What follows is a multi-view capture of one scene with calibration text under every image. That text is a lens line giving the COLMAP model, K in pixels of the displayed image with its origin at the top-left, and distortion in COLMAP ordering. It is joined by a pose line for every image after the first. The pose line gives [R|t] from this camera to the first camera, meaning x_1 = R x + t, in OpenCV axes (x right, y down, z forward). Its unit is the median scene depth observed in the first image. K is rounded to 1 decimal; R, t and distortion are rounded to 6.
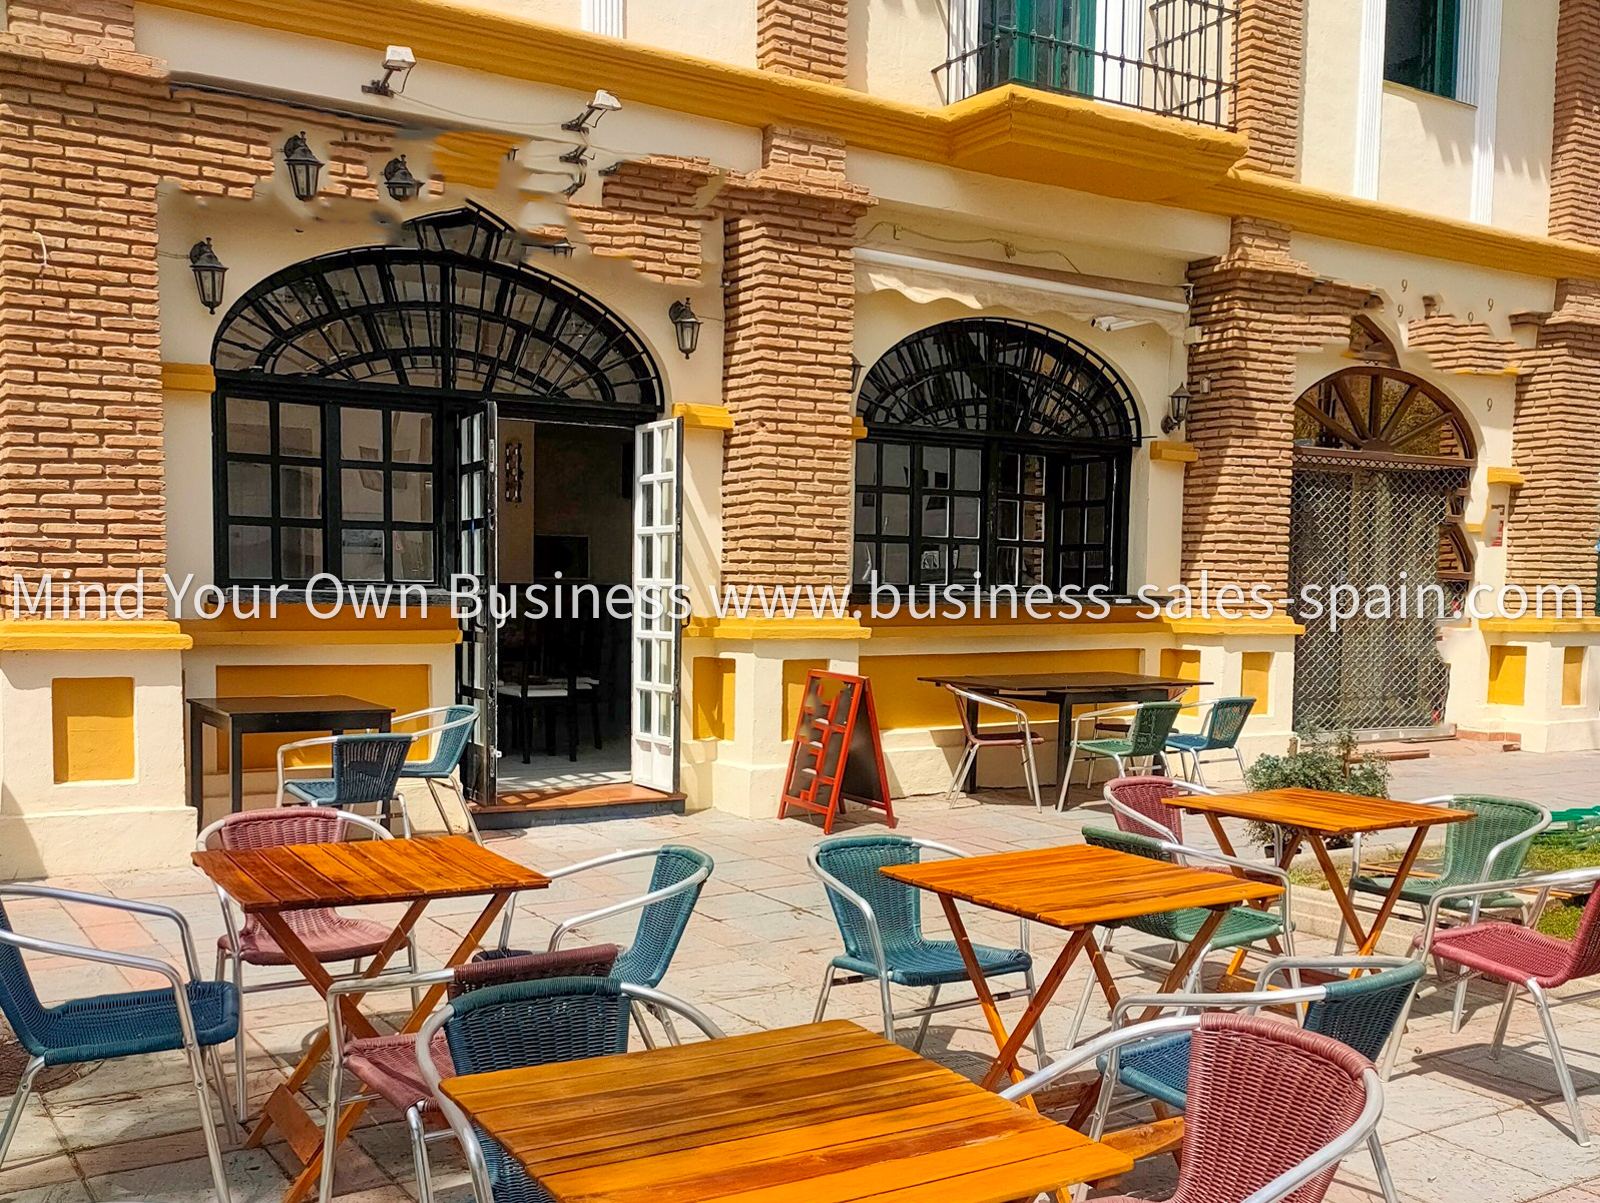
lens RADIAL K [[1723.9, 0, 768.9], [0, 1723.9, 726.0], [0, 0, 1]] dist [0.066537, -0.044444]
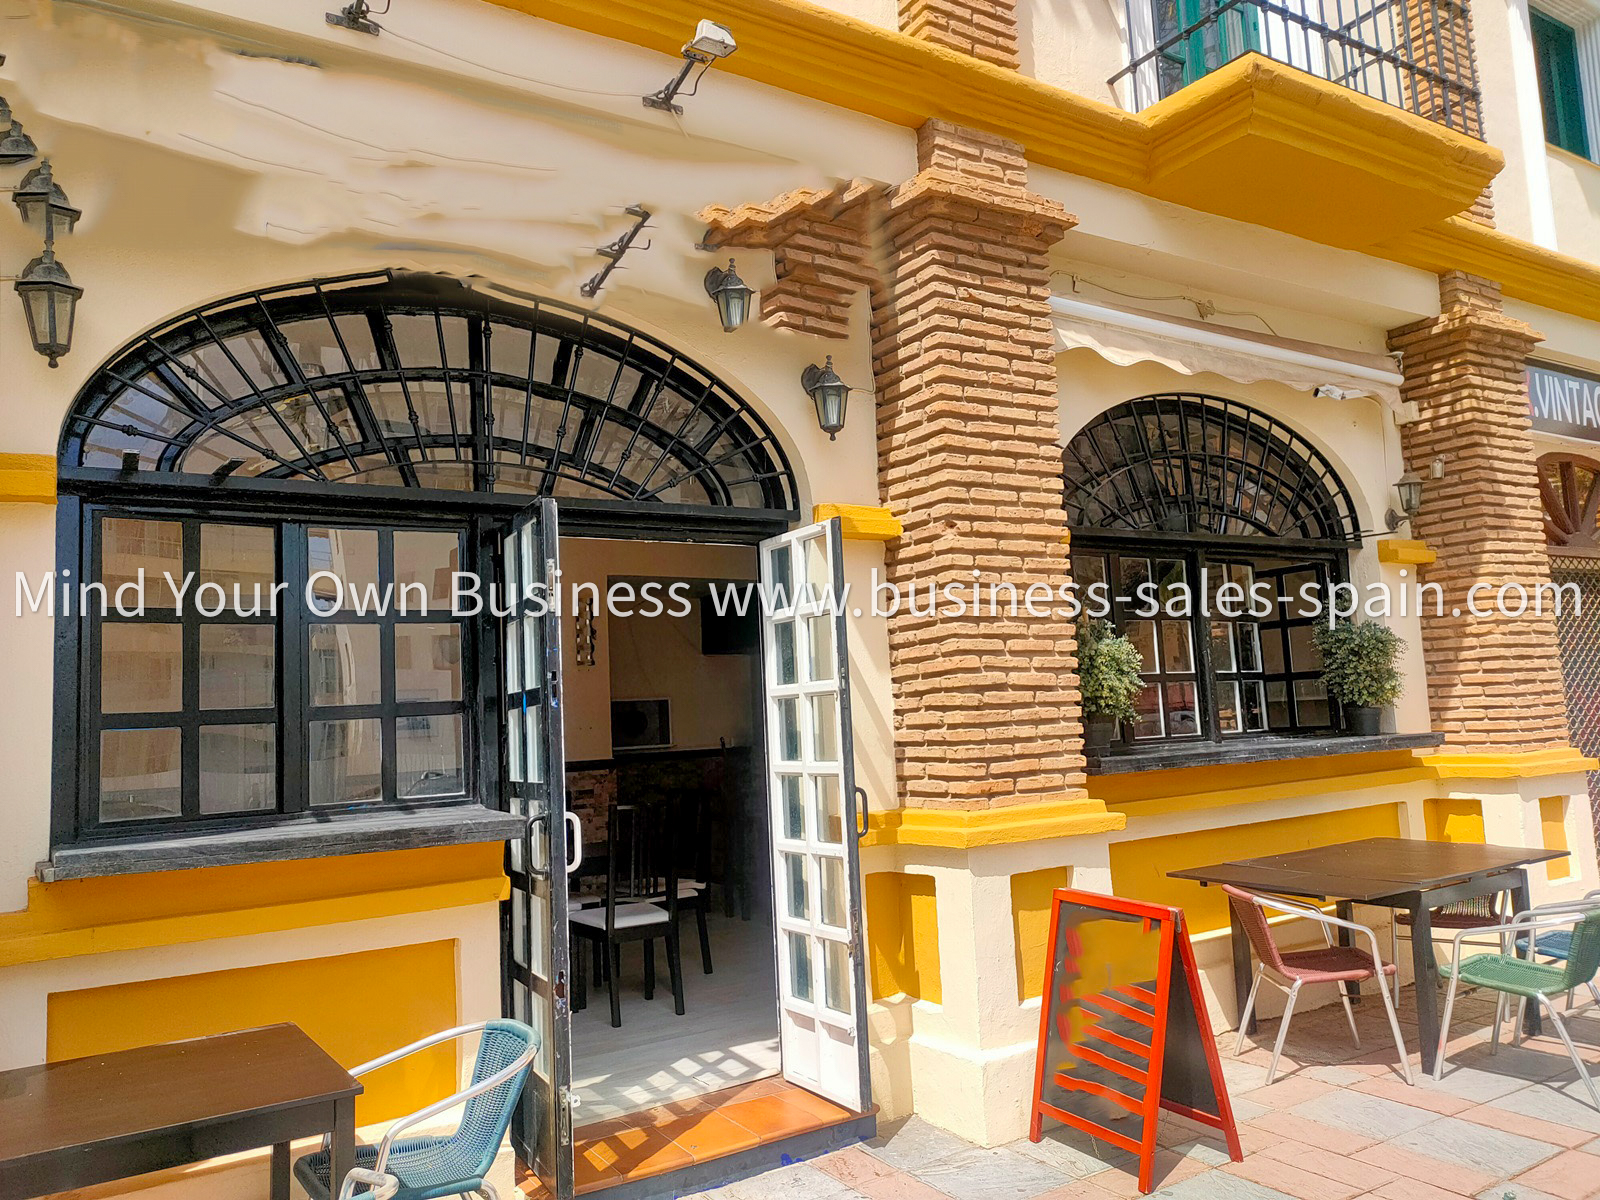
lens RADIAL K [[1181.7, 0, 782.7], [0, 1181.7, 592.1], [0, 0, 1]] dist [0.062897, -0.067155]
pose [[0.997837, -0.060962, 0.024613, -0.082447], [0.064464, 0.980767, -0.184229, -0.066385], [-0.012909, 0.185417, 0.982575, 0.543915]]
